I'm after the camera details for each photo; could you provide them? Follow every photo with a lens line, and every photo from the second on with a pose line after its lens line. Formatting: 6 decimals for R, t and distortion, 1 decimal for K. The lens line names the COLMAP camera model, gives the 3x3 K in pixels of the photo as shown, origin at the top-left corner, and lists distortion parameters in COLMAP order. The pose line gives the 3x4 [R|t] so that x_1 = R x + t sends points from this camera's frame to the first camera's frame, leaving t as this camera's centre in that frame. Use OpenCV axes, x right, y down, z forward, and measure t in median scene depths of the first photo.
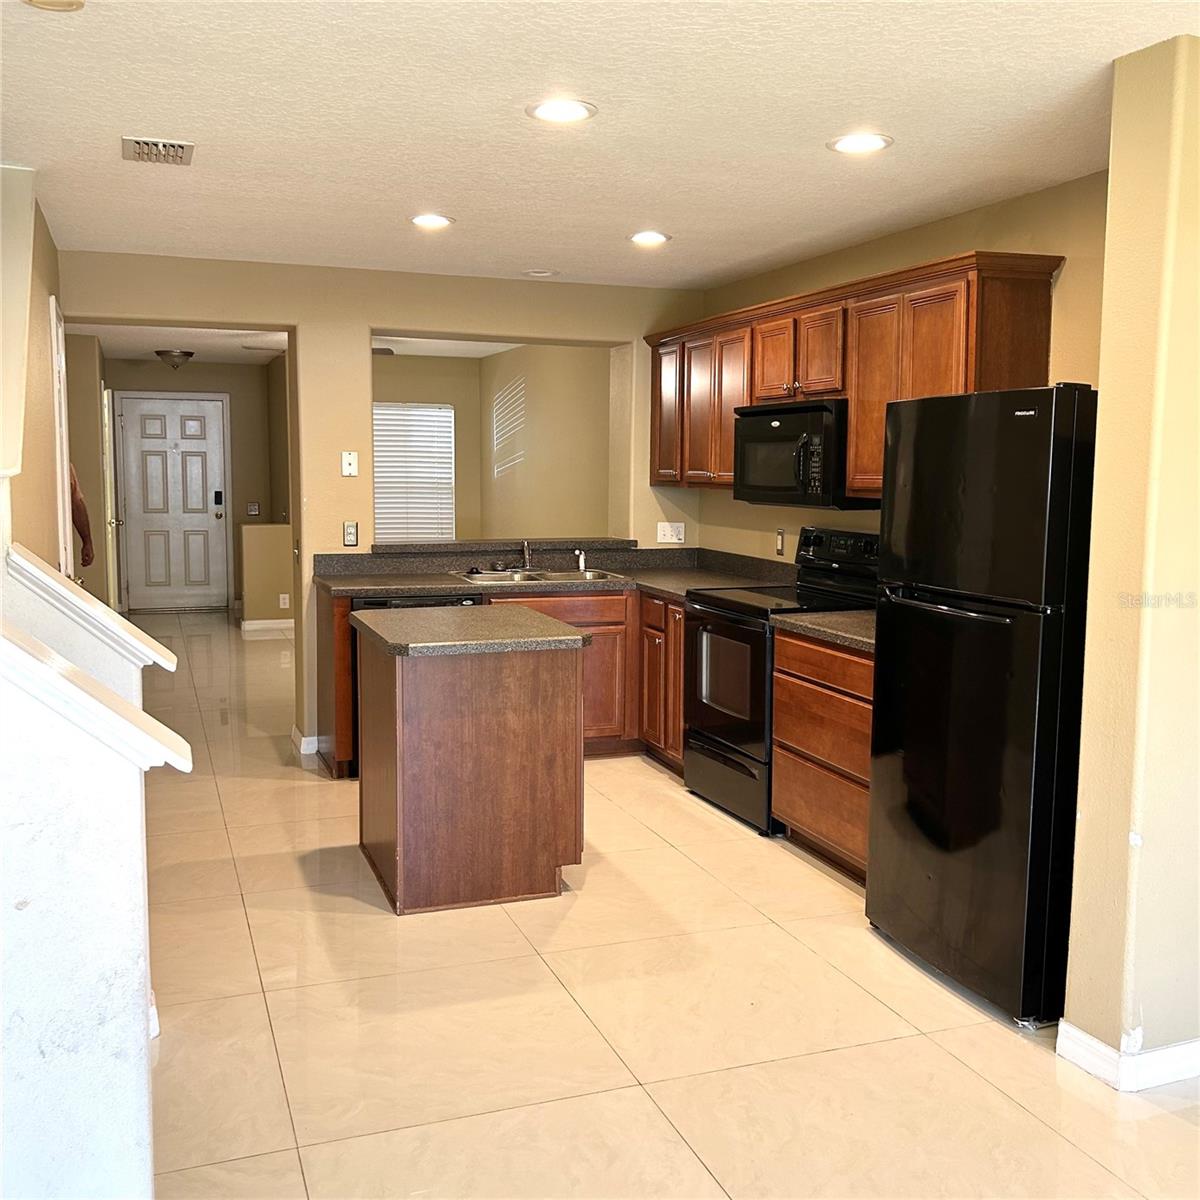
lens RADIAL K [[1207.8, 0, 595.7], [0, 1207.8, 598.6], [0, 0, 1]] dist [0.035027, 0.000000]
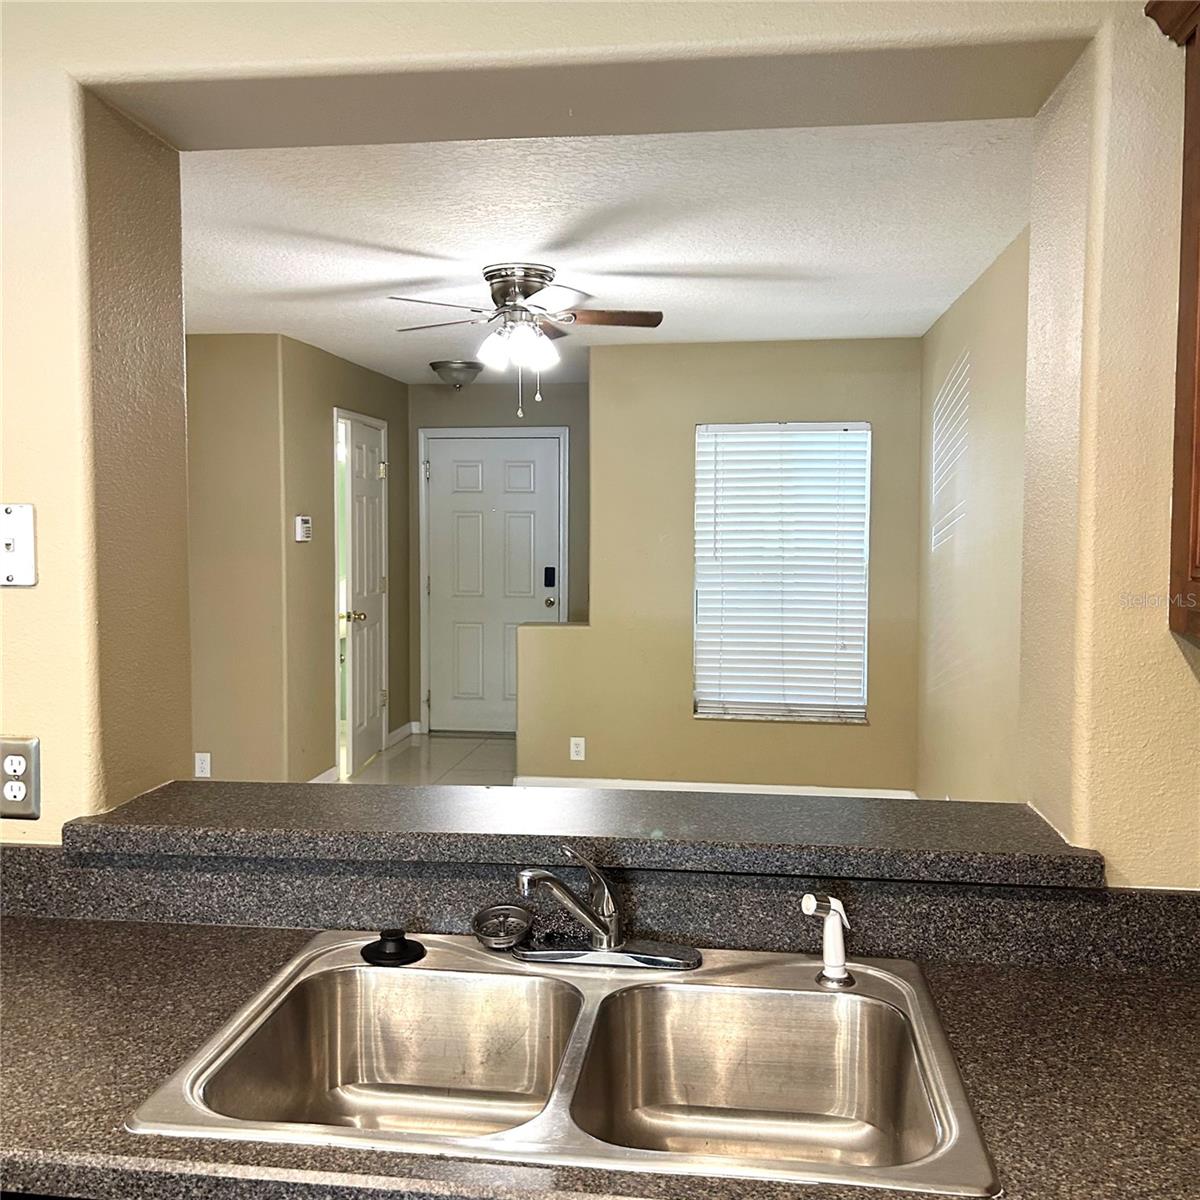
lens RADIAL K [[1207.8, 0, 593.9], [0, 1207.8, 583.3], [0, 0, 1]] dist [0.035027, 0.000000]
pose [[0.885498, 0.016821, -0.464339, 0.078472], [-0.044061, 0.997881, -0.047877, -0.120550], [0.462550, 0.062855, 0.884362, 1.030730]]
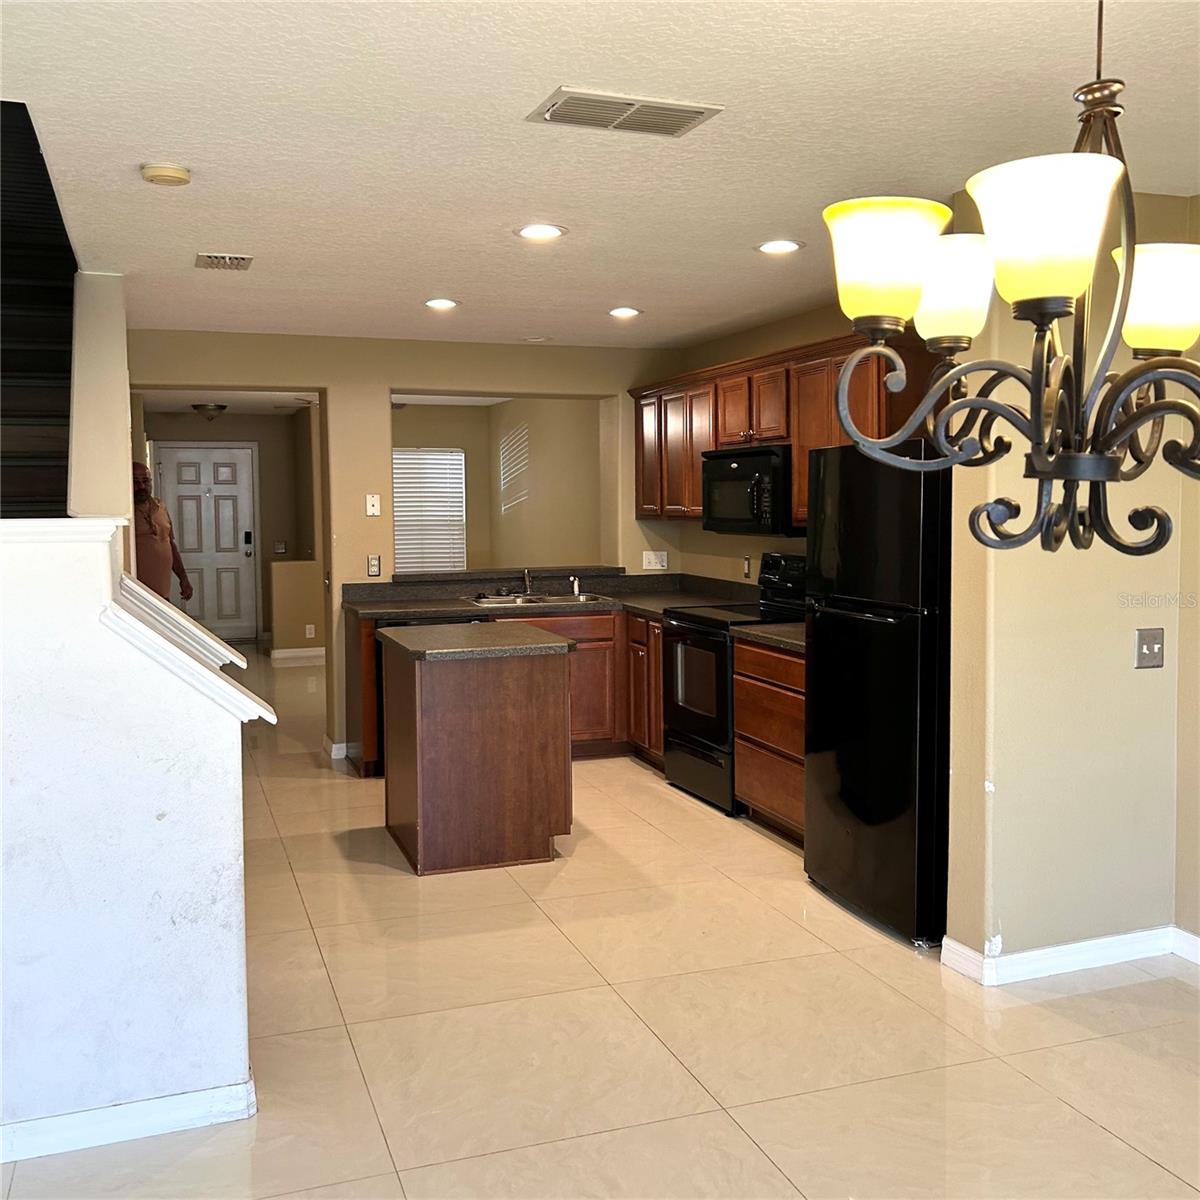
lens RADIAL K [[1207.8, 0, 592.8], [0, 1207.8, 579.5], [0, 0, 1]] dist [0.035027, 0.000000]
pose [[0.999780, -0.015529, -0.014106, 0.027468], [0.014884, 0.998888, -0.044744, 0.018386], [0.014785, 0.044524, 0.998899, -0.186774]]
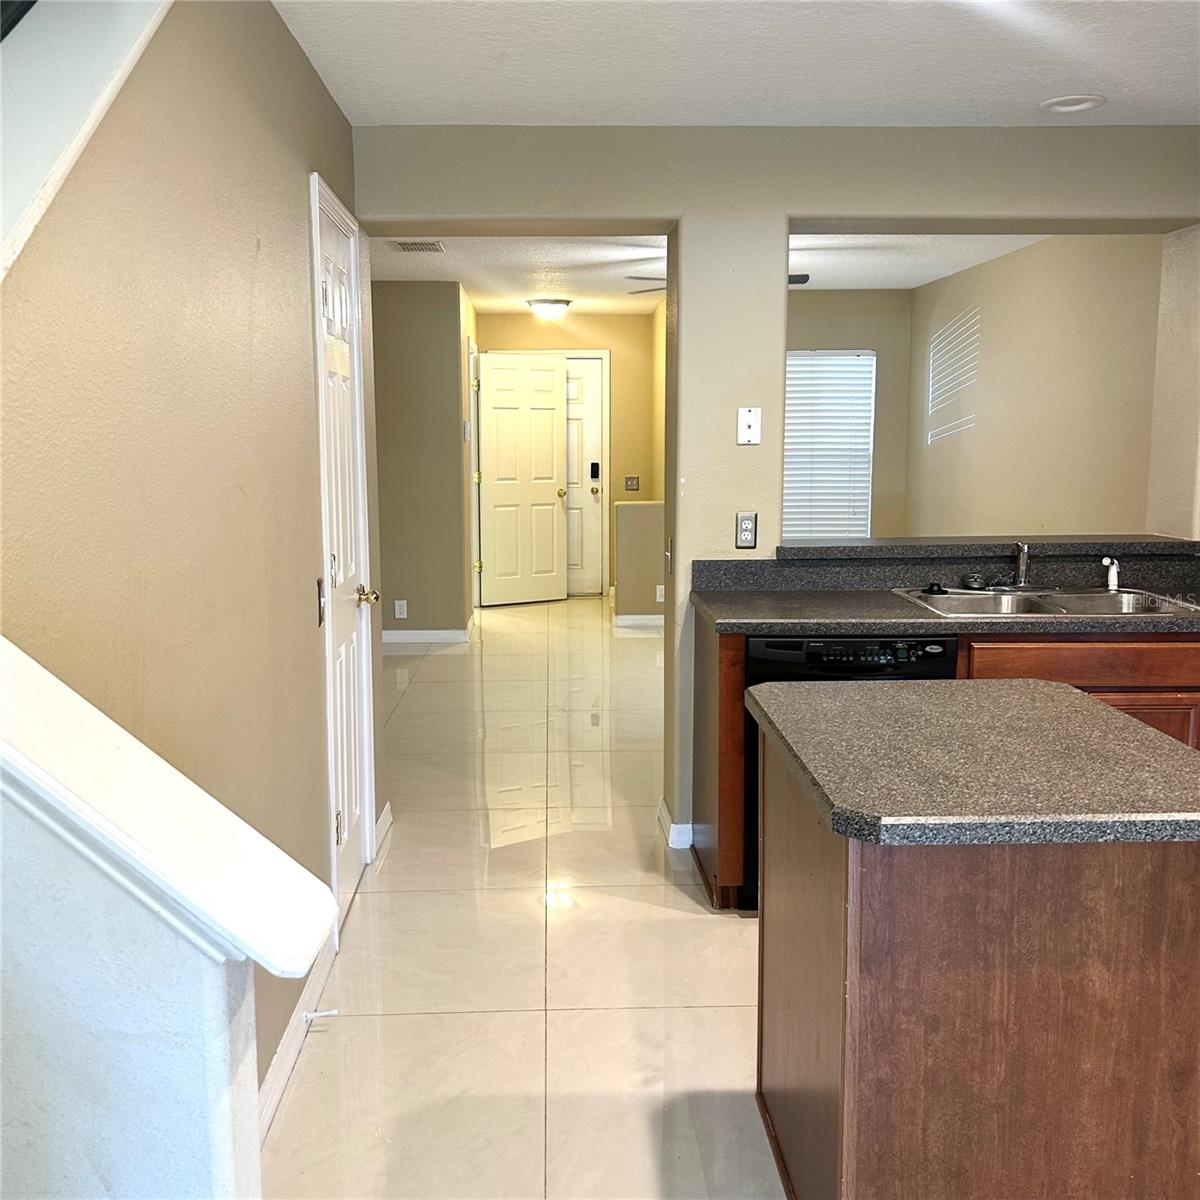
lens RADIAL K [[1207.8, 0, 591.9], [0, 1207.8, 596.1], [0, 0, 1]] dist [0.035027, 0.000000]
pose [[0.949383, 0.029891, -0.312697, -0.095256], [-0.021289, 0.999296, 0.030889, -0.046709], [0.313400, -0.022668, 0.949351, 0.433423]]
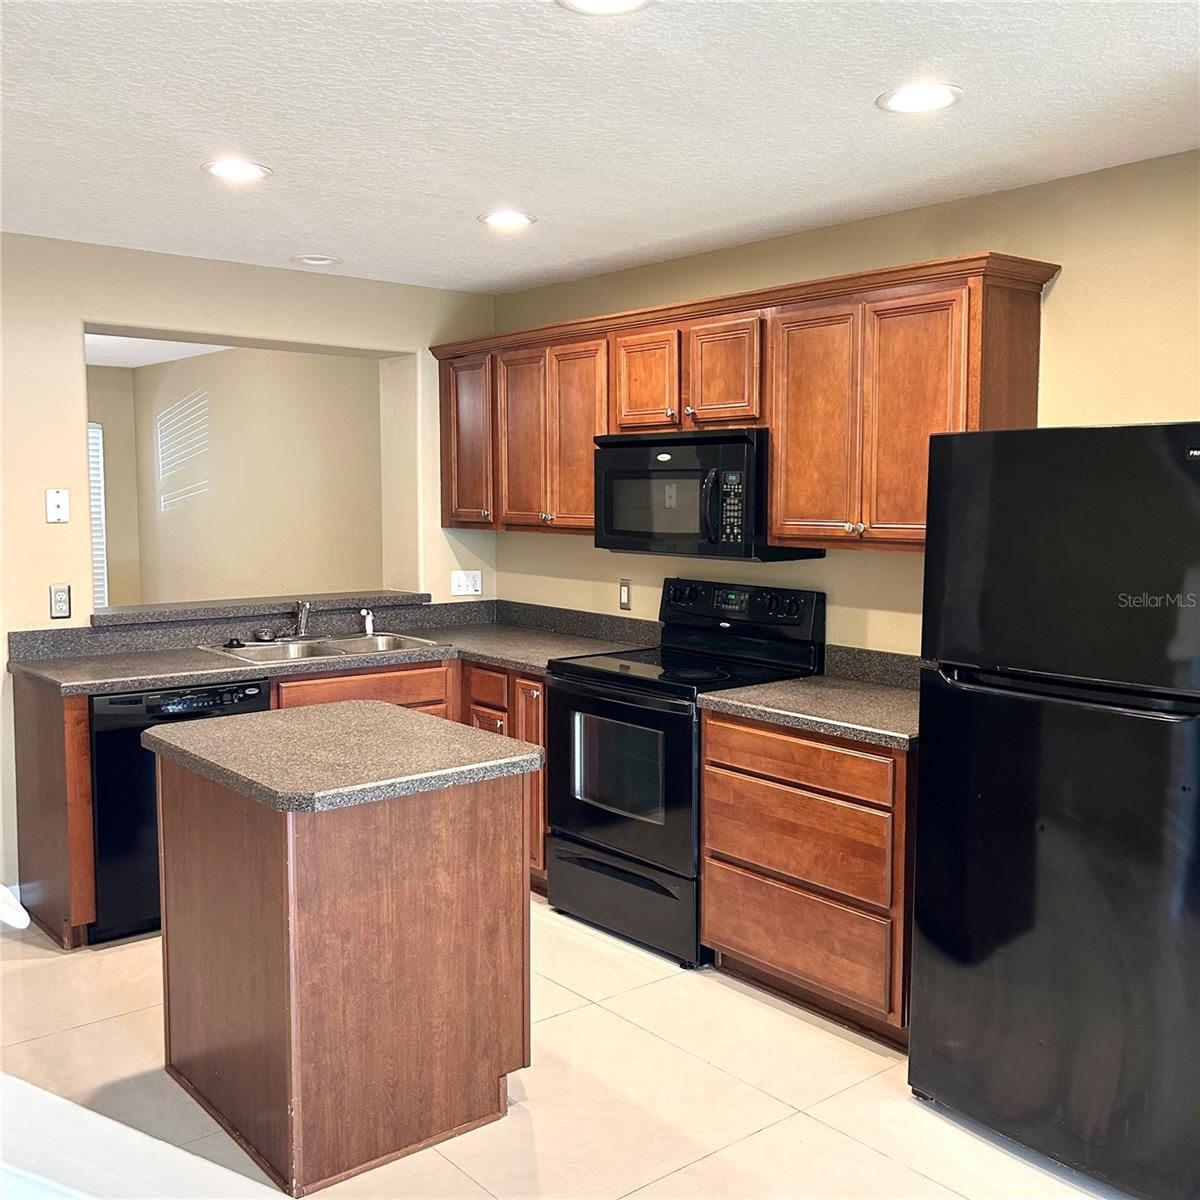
lens RADIAL K [[1207.8, 0, 597.6], [0, 1207.8, 599.7], [0, 0, 1]] dist [0.035027, 0.000000]
pose [[0.943254, -0.035928, 0.330122, -0.180392], [0.041335, 0.999101, -0.009370, -0.044849], [-0.329489, 0.022484, 0.943892, 0.261900]]
